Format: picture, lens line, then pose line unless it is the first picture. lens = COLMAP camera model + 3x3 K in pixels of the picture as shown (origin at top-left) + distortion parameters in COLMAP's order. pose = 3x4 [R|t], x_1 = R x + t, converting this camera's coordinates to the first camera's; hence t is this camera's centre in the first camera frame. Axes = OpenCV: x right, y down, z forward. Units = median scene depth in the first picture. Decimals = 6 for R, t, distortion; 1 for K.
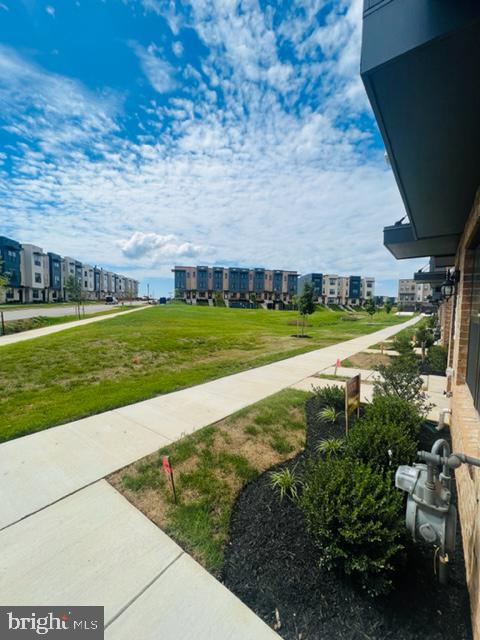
lens RADIAL K [[255.5, 0, 235.4], [0, 255.5, 322.0], [0, 0, 1]] dist [0.000129, 0.000335]
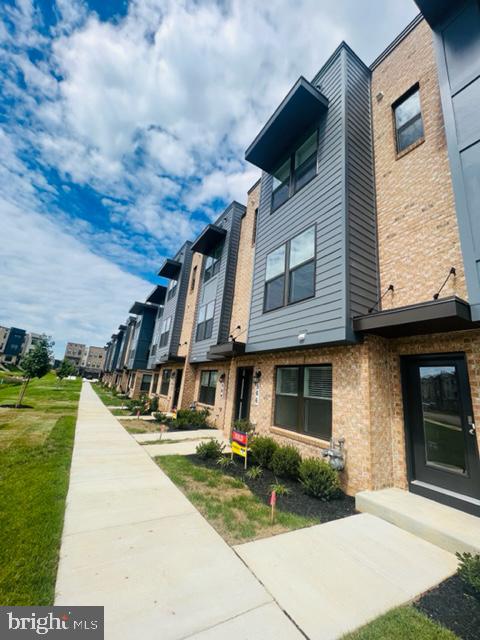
lens RADIAL K [[255.5, 0, 242.0], [0, 255.5, 323.1], [0, 0, 1]] dist [0.000129, 0.000335]
pose [[0.361483, 0.249546, 0.898364, -1.353161], [-0.027903, 0.965982, -0.257101, -0.042749], [-0.931961, 0.067870, 0.356149, 0.368742]]
